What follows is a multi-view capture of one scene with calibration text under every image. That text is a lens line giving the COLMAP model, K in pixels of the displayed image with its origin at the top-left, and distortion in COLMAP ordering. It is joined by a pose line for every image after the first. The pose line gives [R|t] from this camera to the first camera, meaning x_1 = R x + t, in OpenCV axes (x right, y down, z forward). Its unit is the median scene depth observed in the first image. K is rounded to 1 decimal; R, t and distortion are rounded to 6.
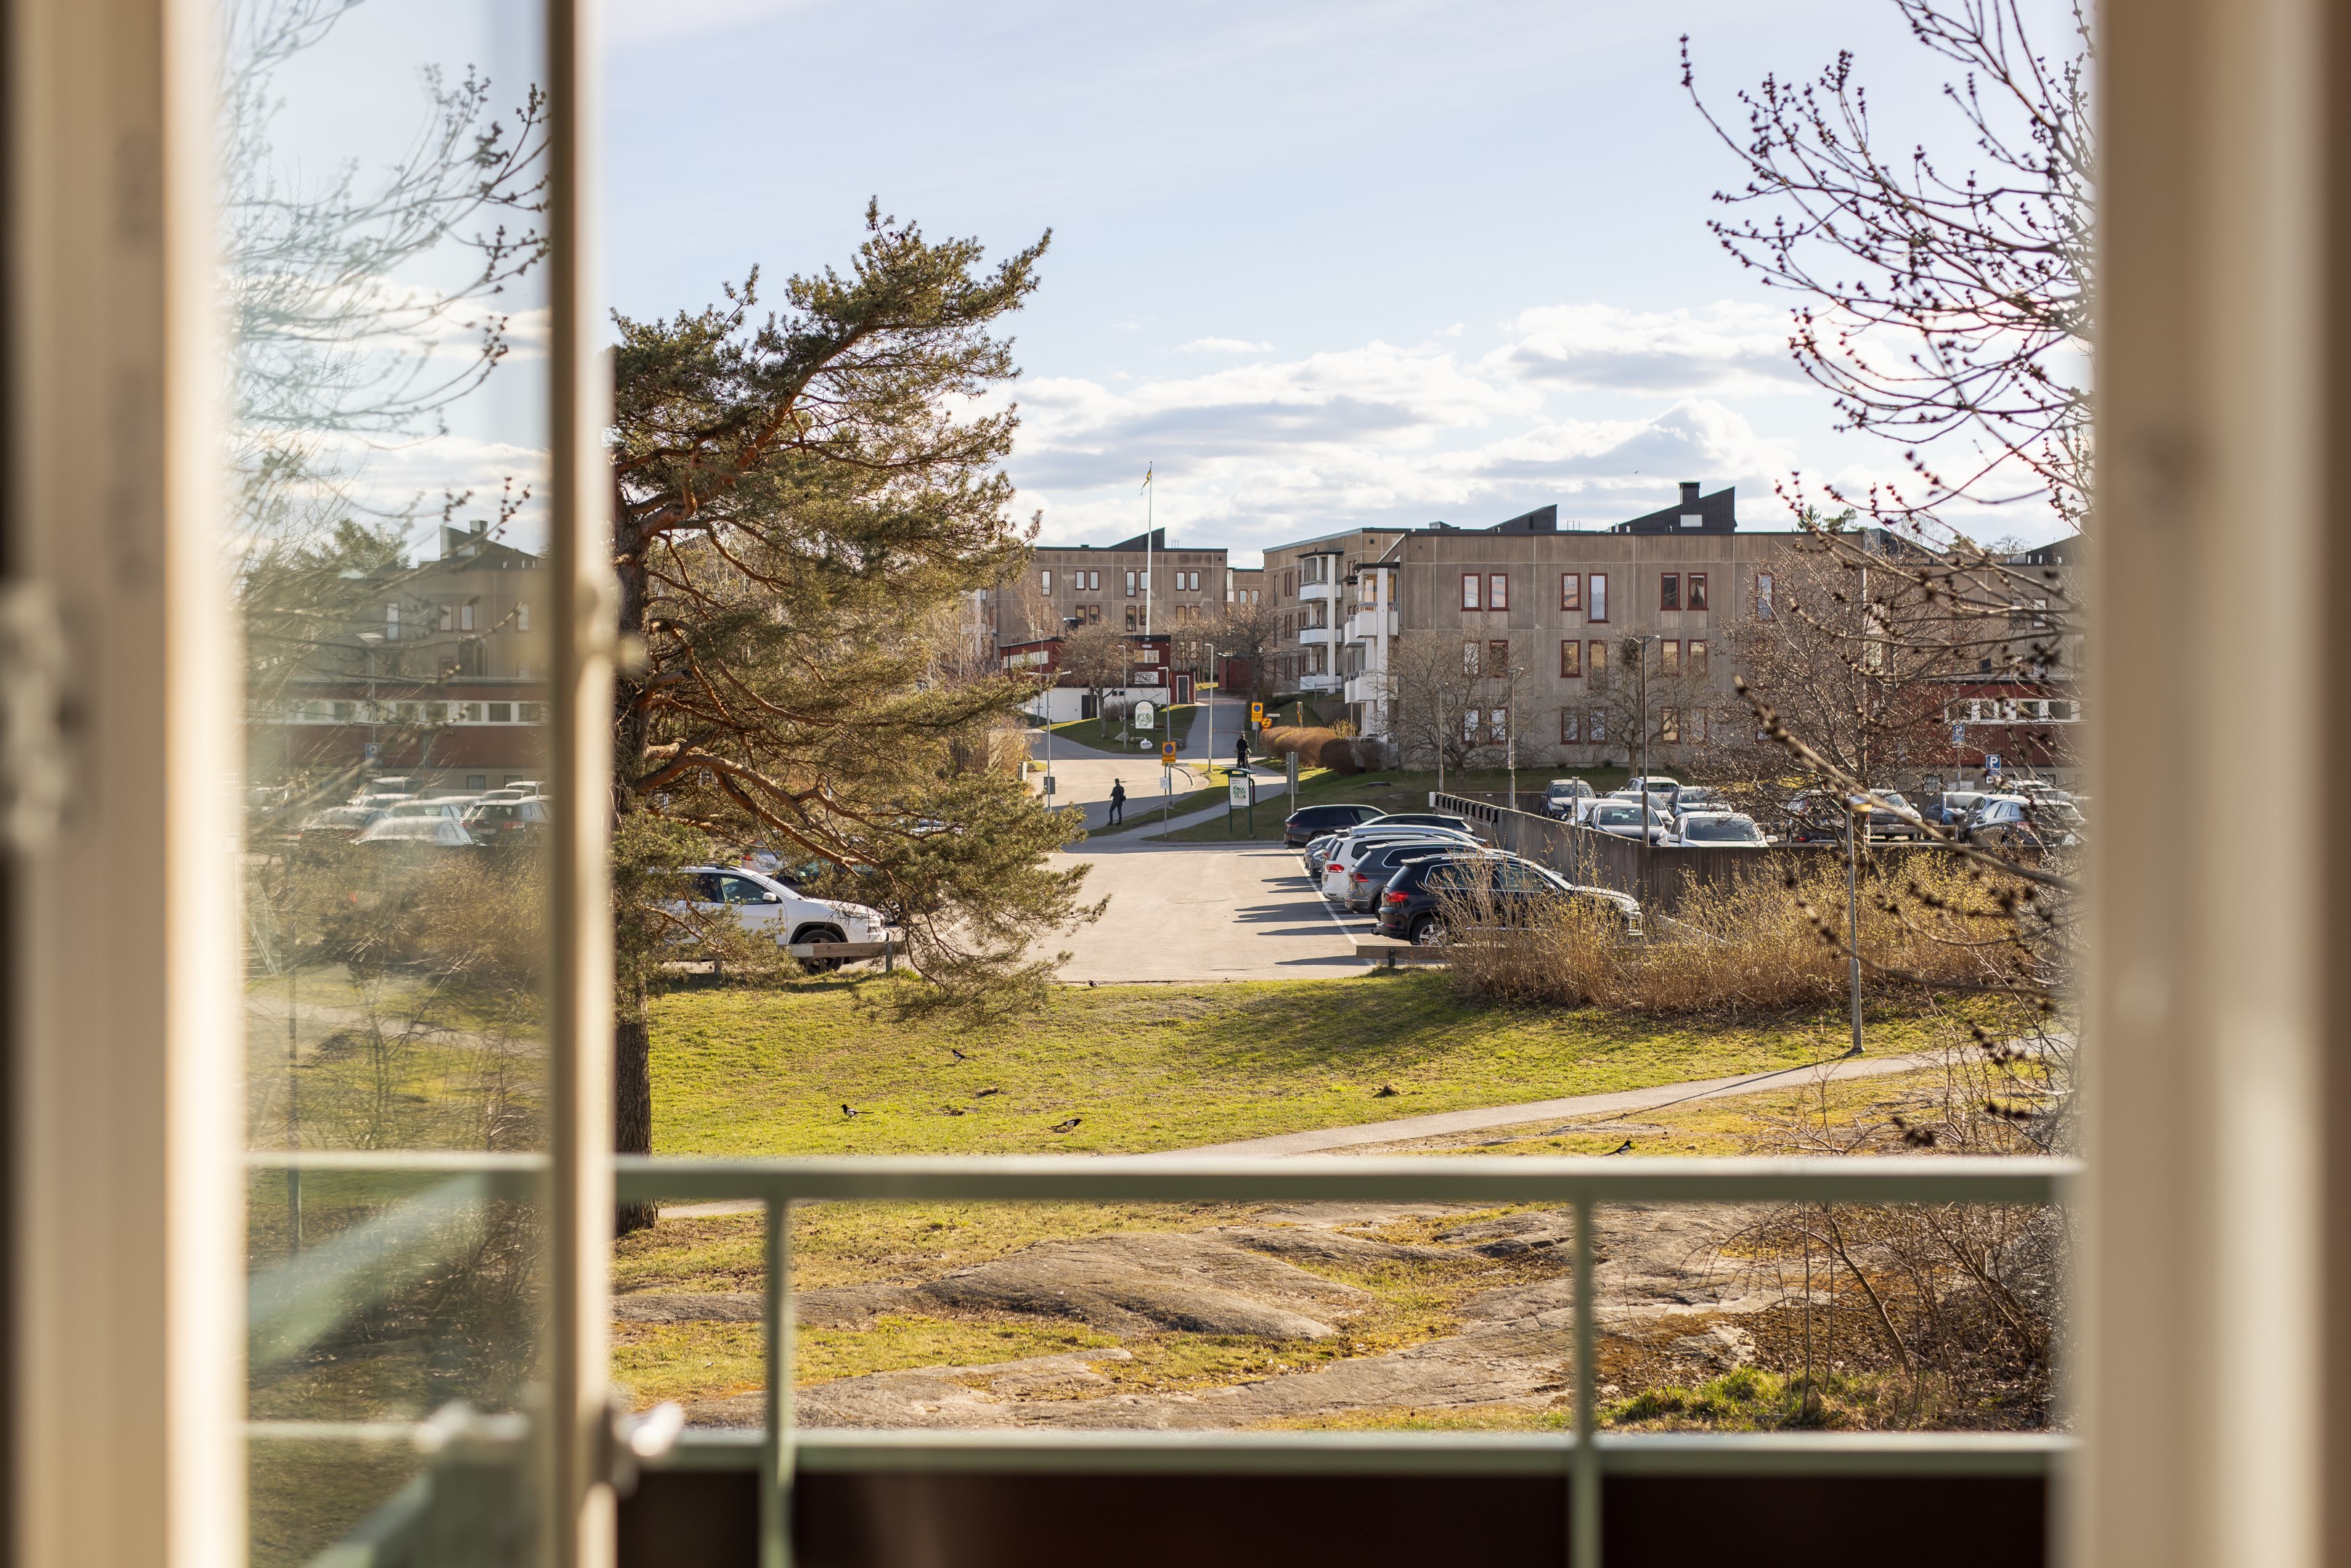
lens RADIAL K [[3322.6, 0, 1175.5], [0, 3322.6, 784.0], [0, 0, 1]] dist [-0.000405, -0.086126]
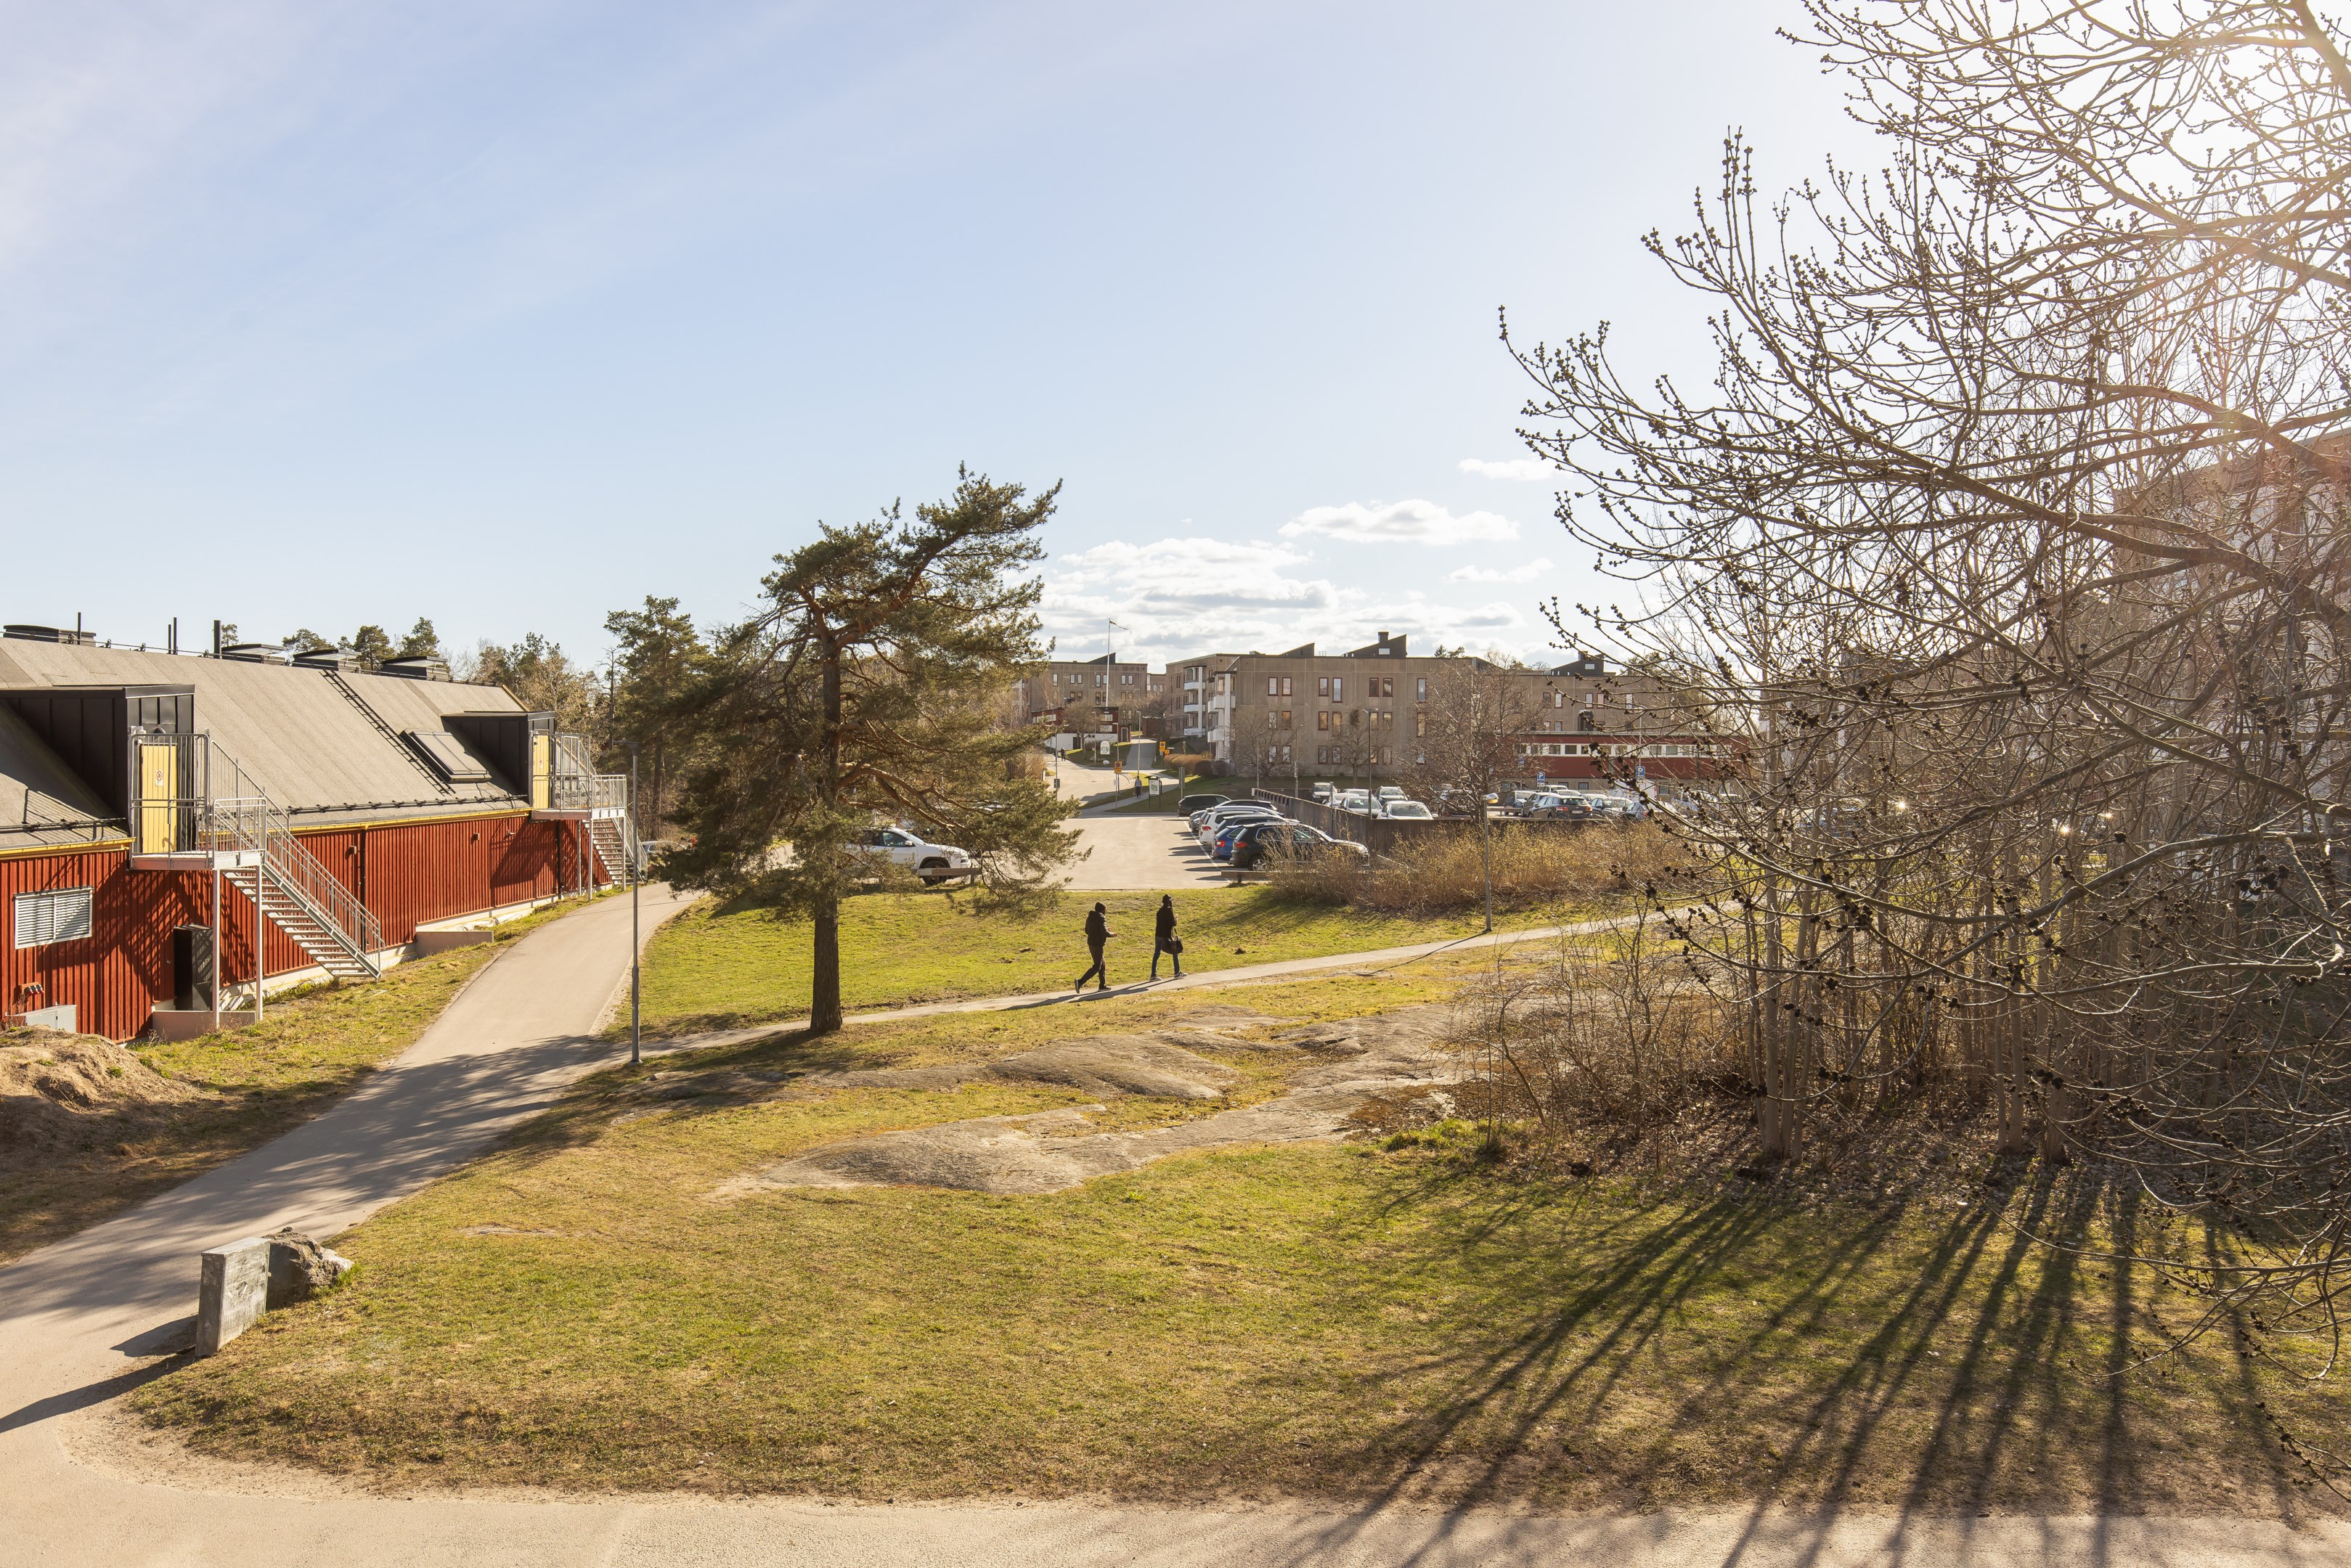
lens RADIAL K [[1672.6, 0, 1175.5], [0, 1672.6, 784.0], [0, 0, 1]] dist [0.001176, 0.001425]
pose [[0.999409, 0.007839, 0.033481, -0.004245], [-0.007867, 0.999969, 0.000700, -0.001519], [-0.033474, -0.000963, 0.999439, 0.061258]]
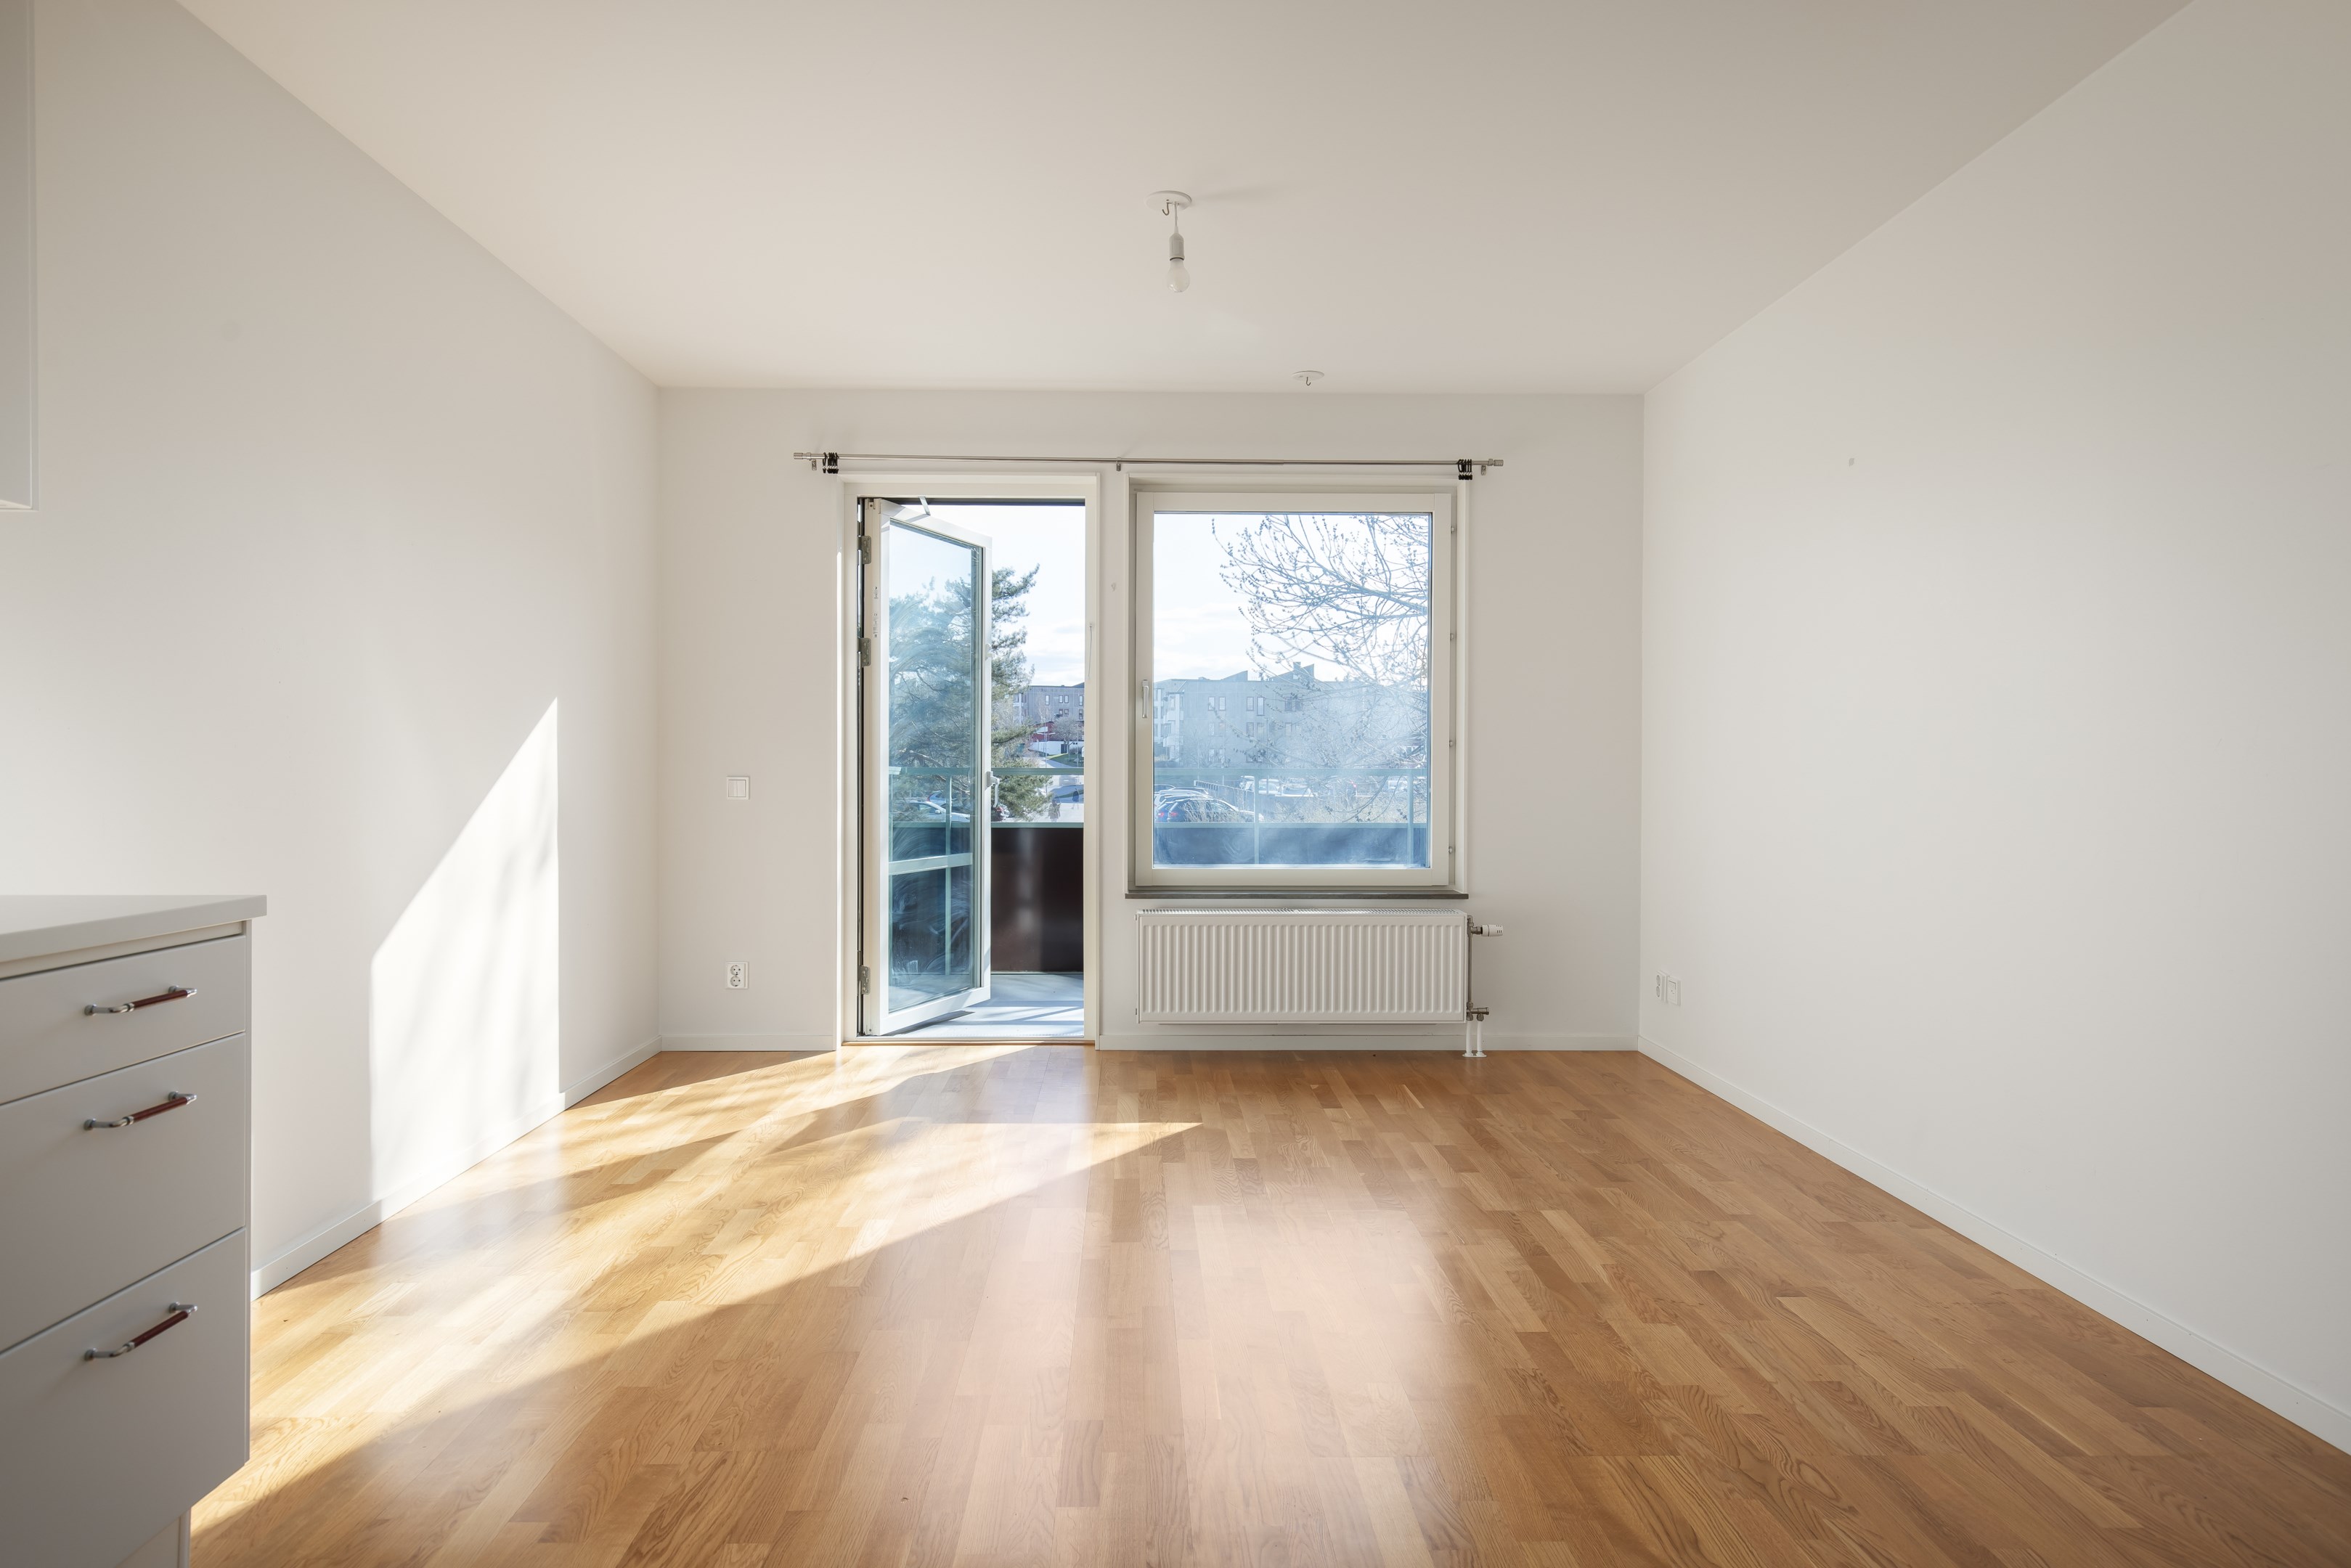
lens RADIAL K [[1319.0, 0, 1153.6], [0, 1319.0, 770.9], [0, 0, 1]] dist [0.003934, -0.001563]
pose [[0.999146, 0.004985, 0.041027, 0.009939], [-0.004660, 0.999957, -0.008020, 0.011342], [-0.041065, 0.007822, 0.999126, -0.086870]]
